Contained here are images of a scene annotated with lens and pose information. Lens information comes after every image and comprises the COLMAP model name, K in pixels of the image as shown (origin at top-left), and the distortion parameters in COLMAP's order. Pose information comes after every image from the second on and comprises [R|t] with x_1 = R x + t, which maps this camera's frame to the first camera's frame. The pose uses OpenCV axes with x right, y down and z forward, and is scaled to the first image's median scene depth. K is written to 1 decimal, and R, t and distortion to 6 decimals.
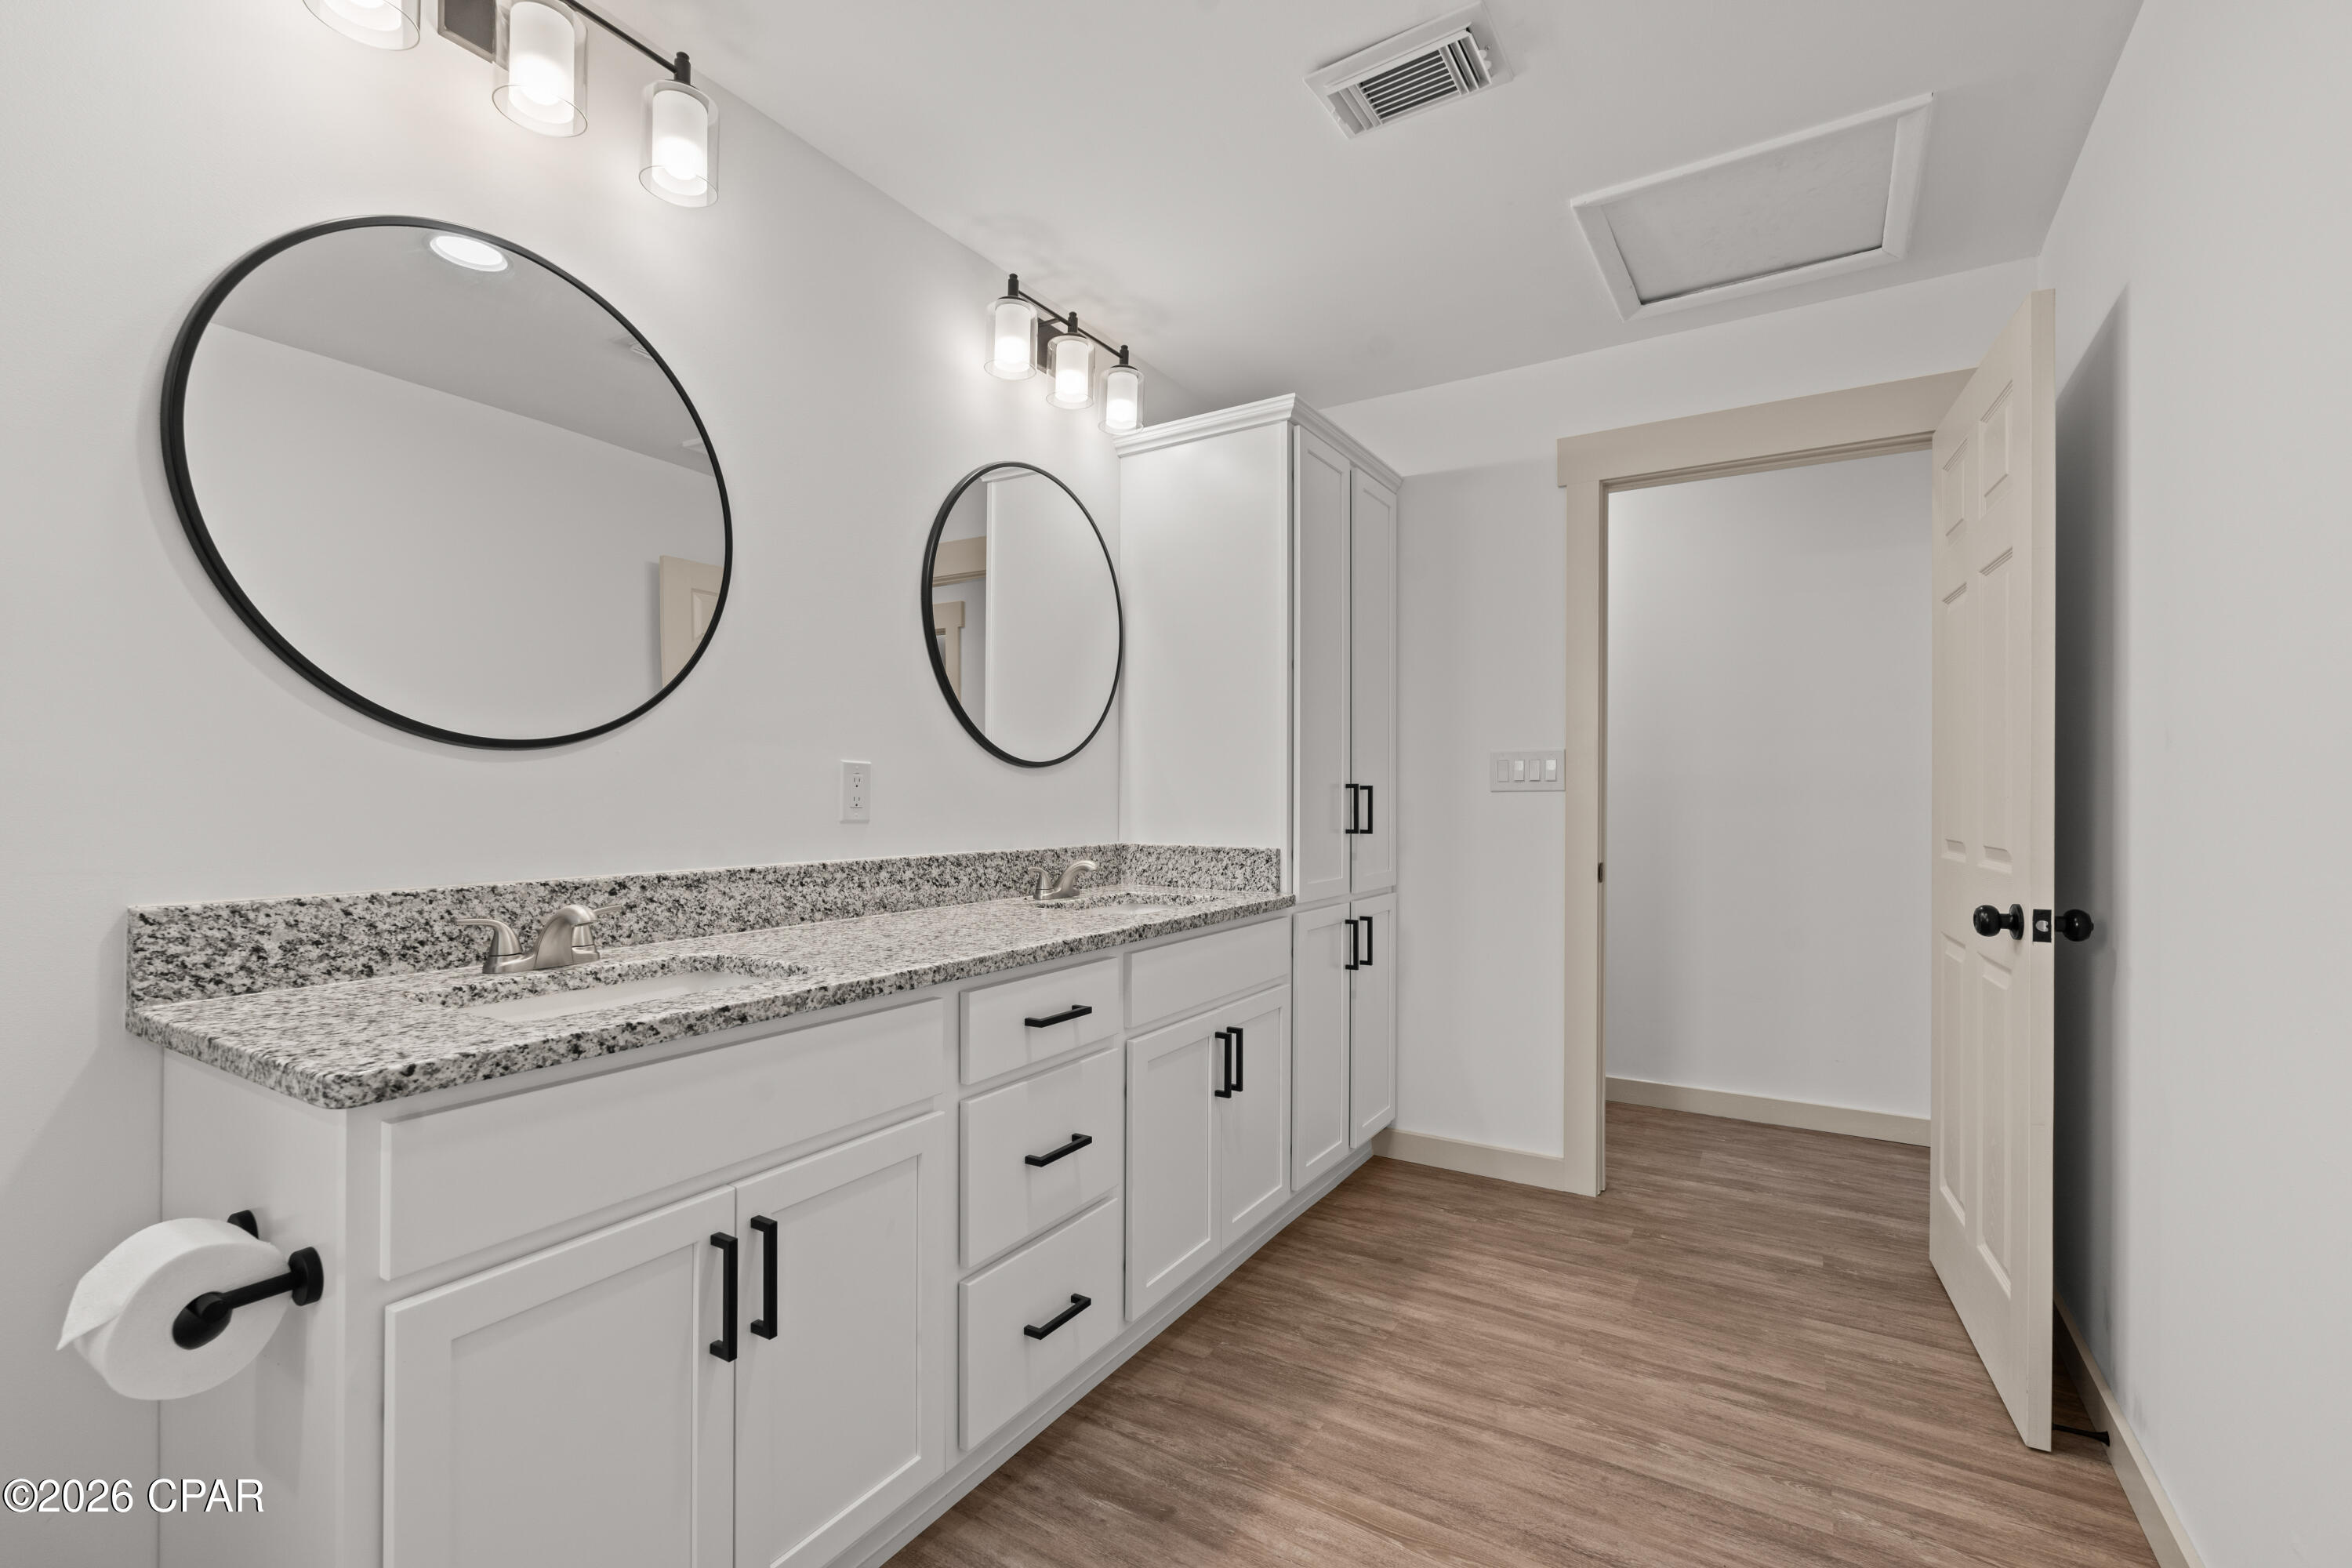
lens RADIAL K [[1028.3, 0, 1151.0], [0, 1028.3, 798.4], [0, 0, 1]] dist [-0.005424, 0.000755]
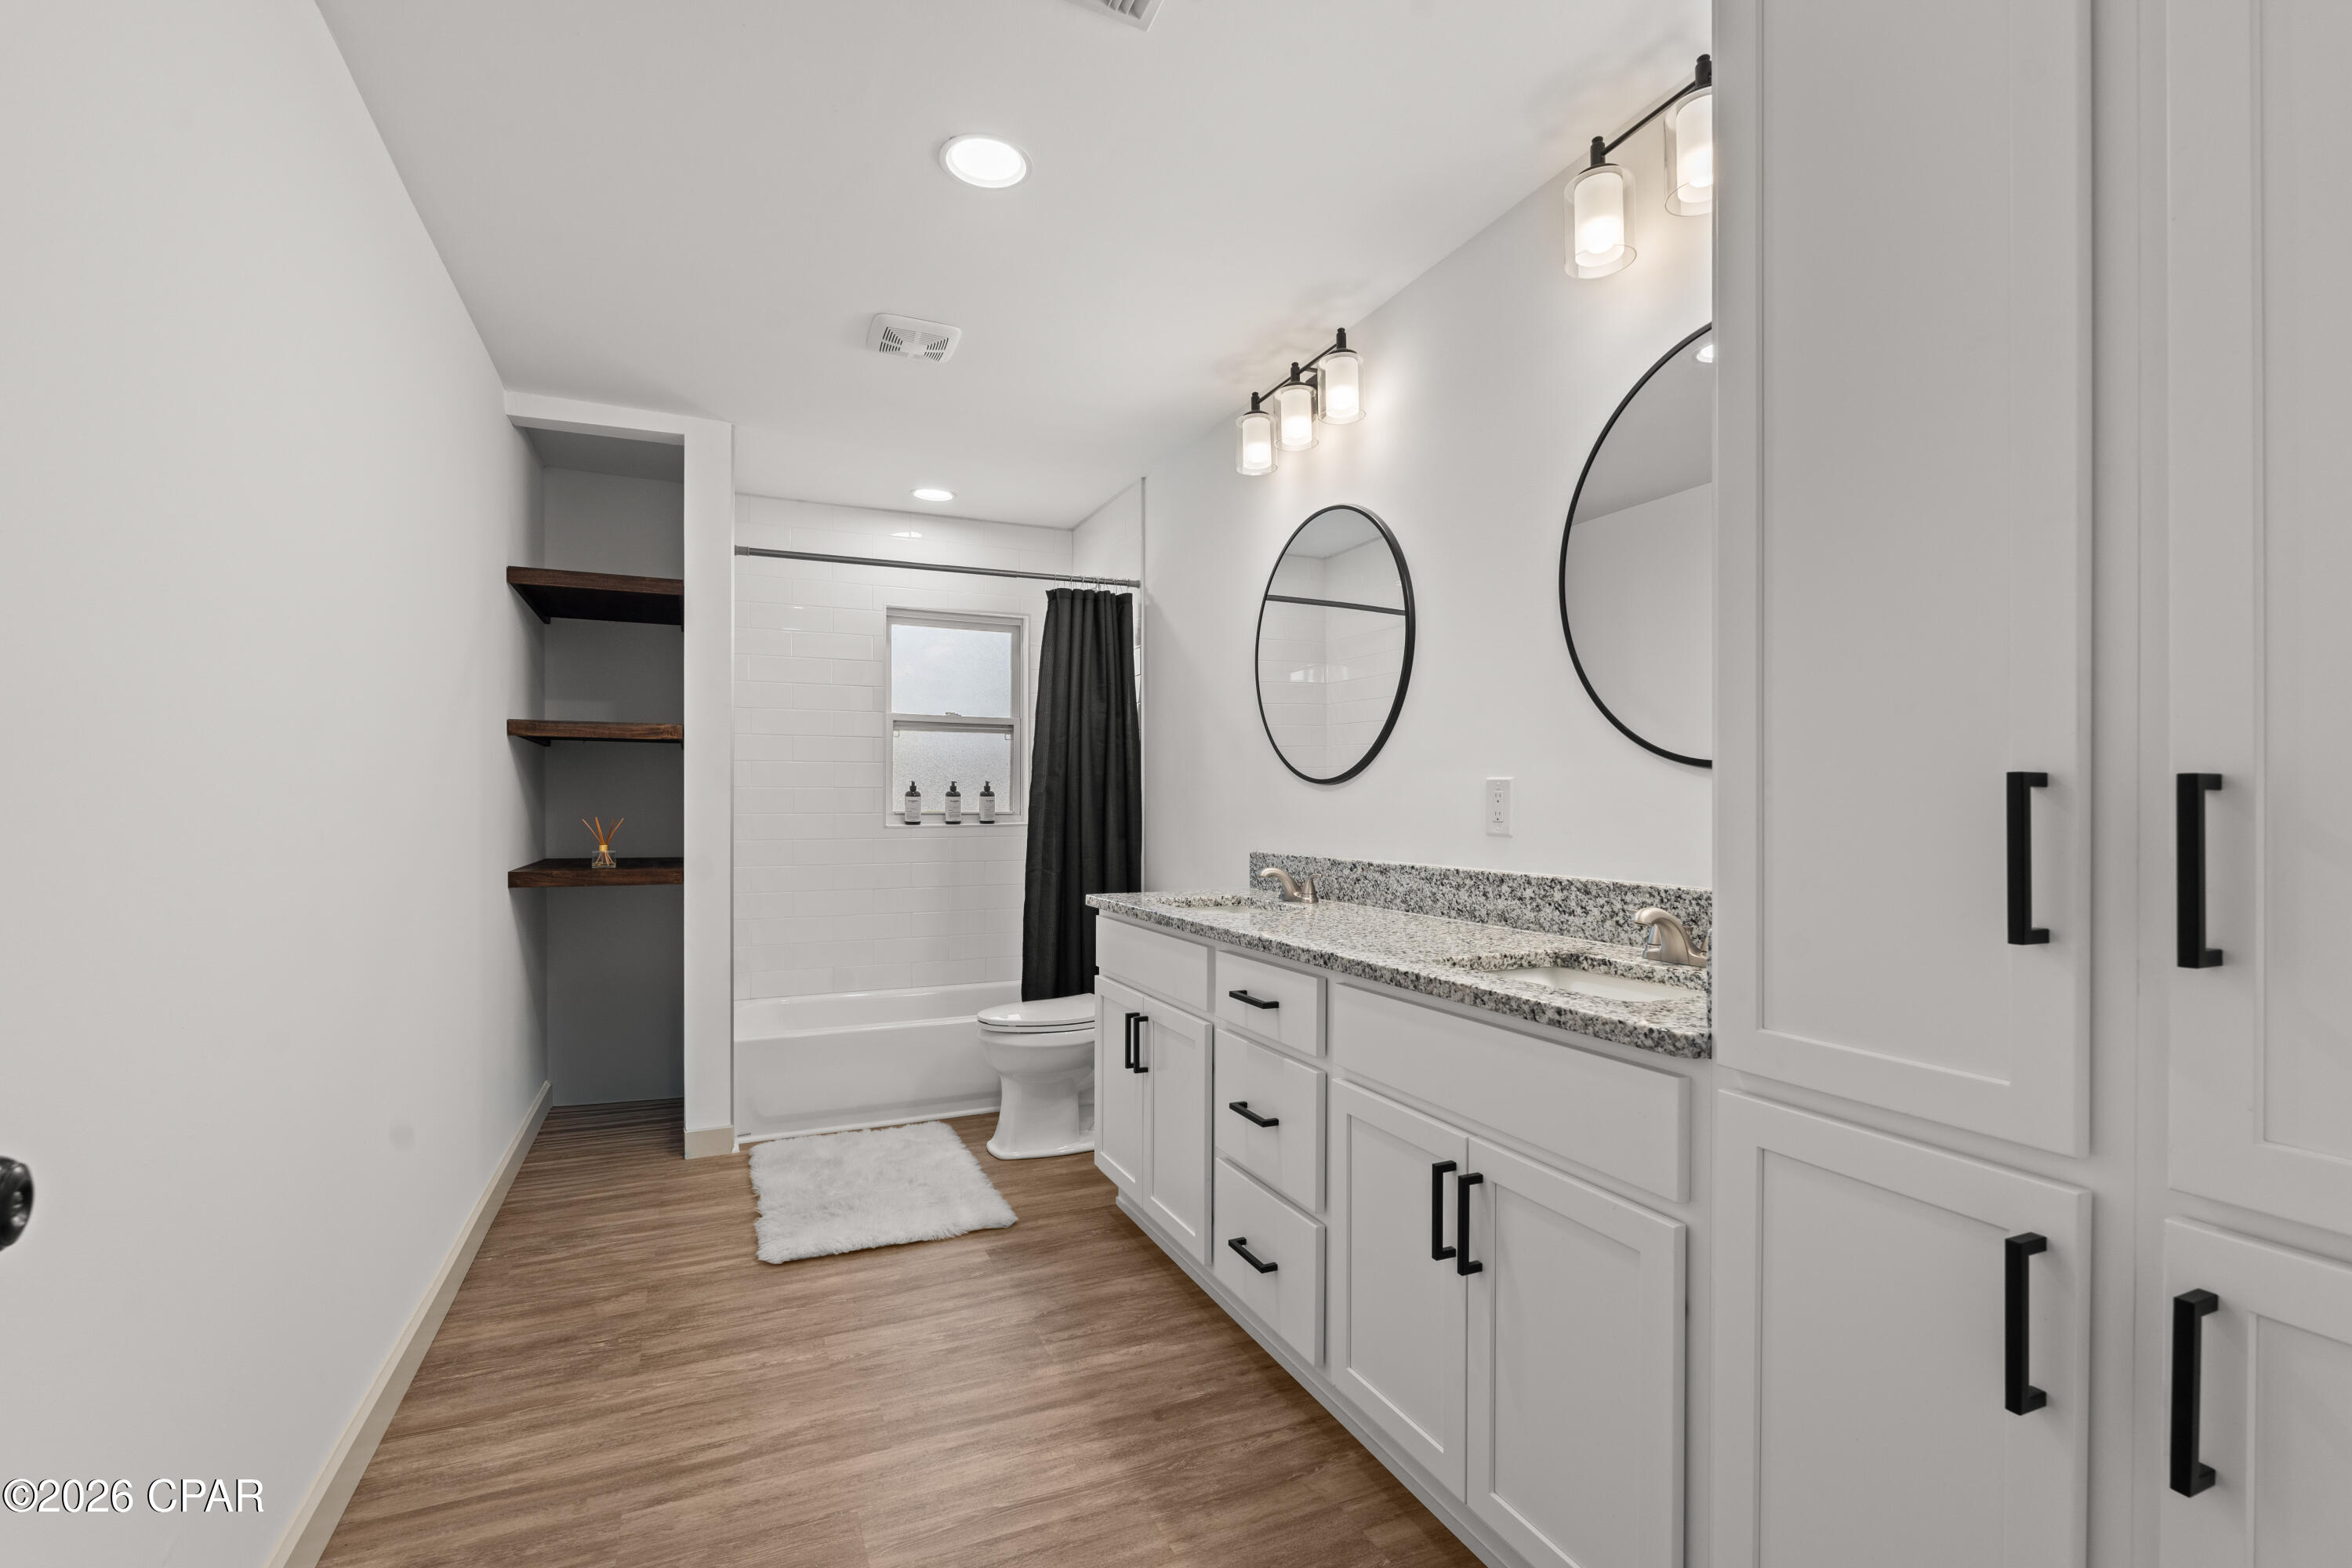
lens RADIAL K [[1028.3, 0, 1168.9], [0, 1028.3, 797.3], [0, 0, 1]] dist [-0.005424, 0.000755]
pose [[-0.550635, -0.008455, -0.834703, 0.877766], [-0.002645, 0.999961, -0.008385, -0.007474], [0.834742, -0.002409, -0.550636, 1.455006]]
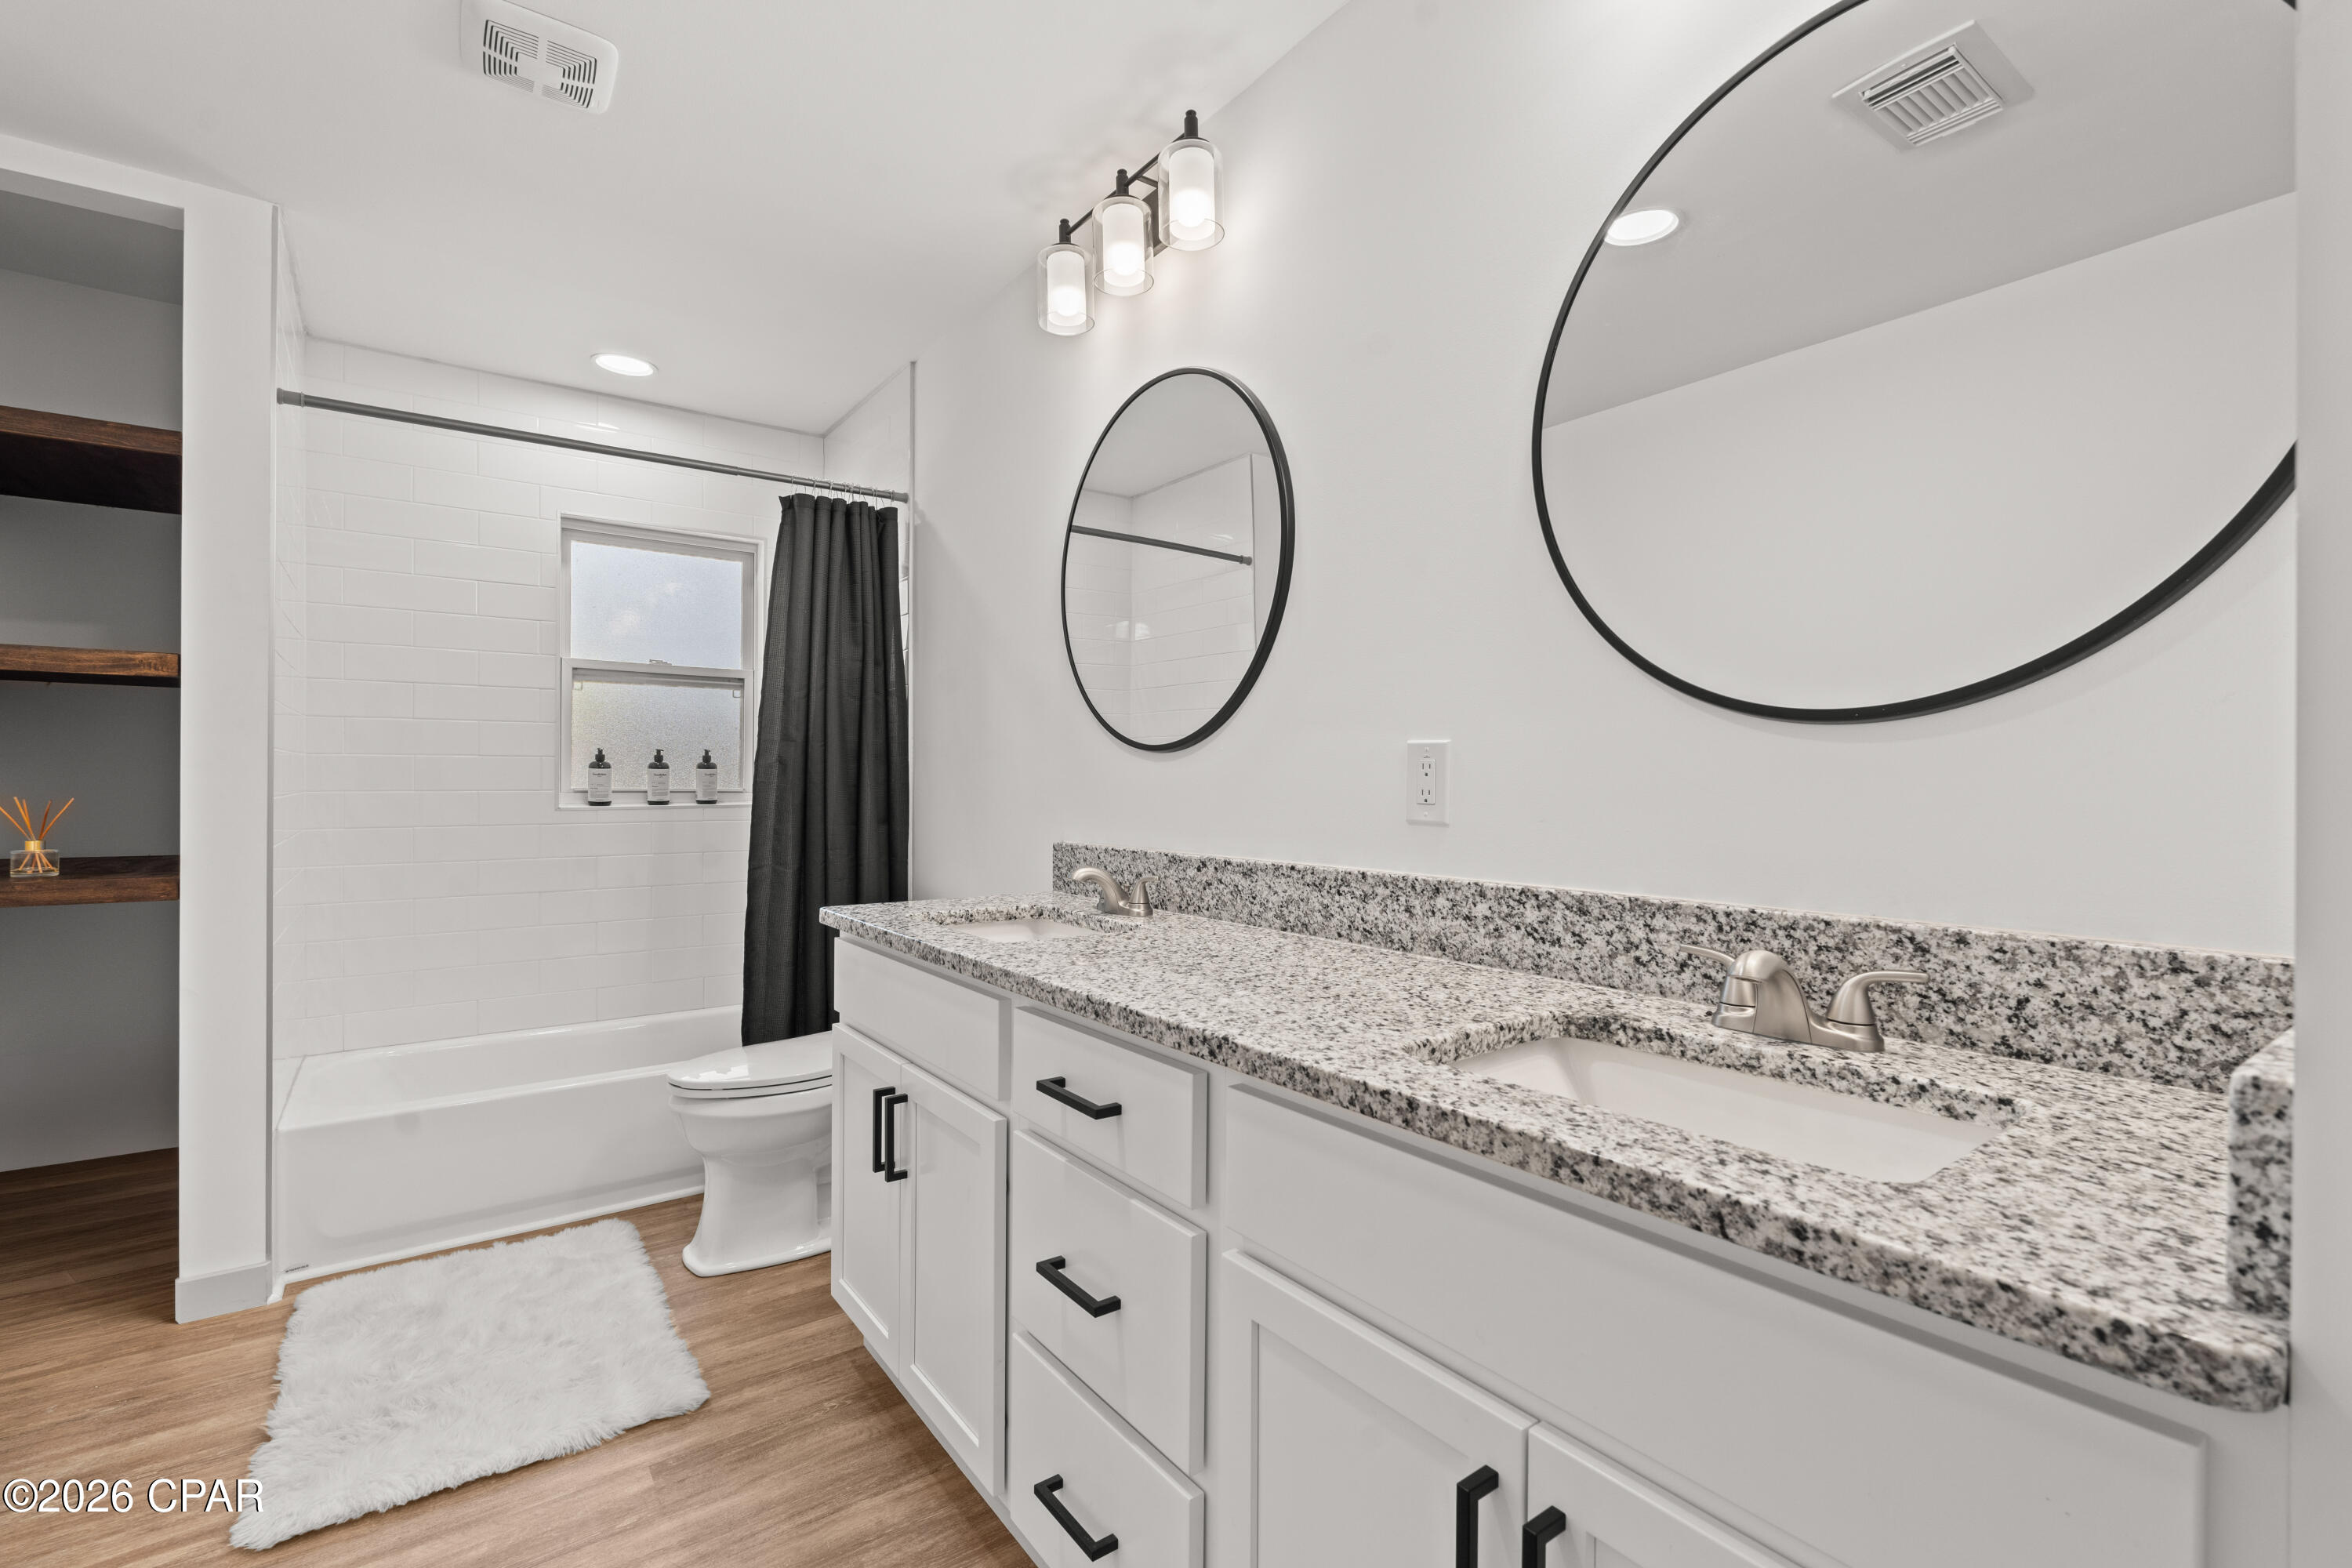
lens RADIAL K [[1028.3, 0, 1168.4], [0, 1028.3, 772.8], [0, 0, 1]] dist [-0.005424, 0.000755]
pose [[-0.363660, -0.010860, -0.931468, 0.517215], [-0.004255, 0.999941, -0.009997, -0.006072], [0.931522, 0.000328, -0.363685, 1.225559]]
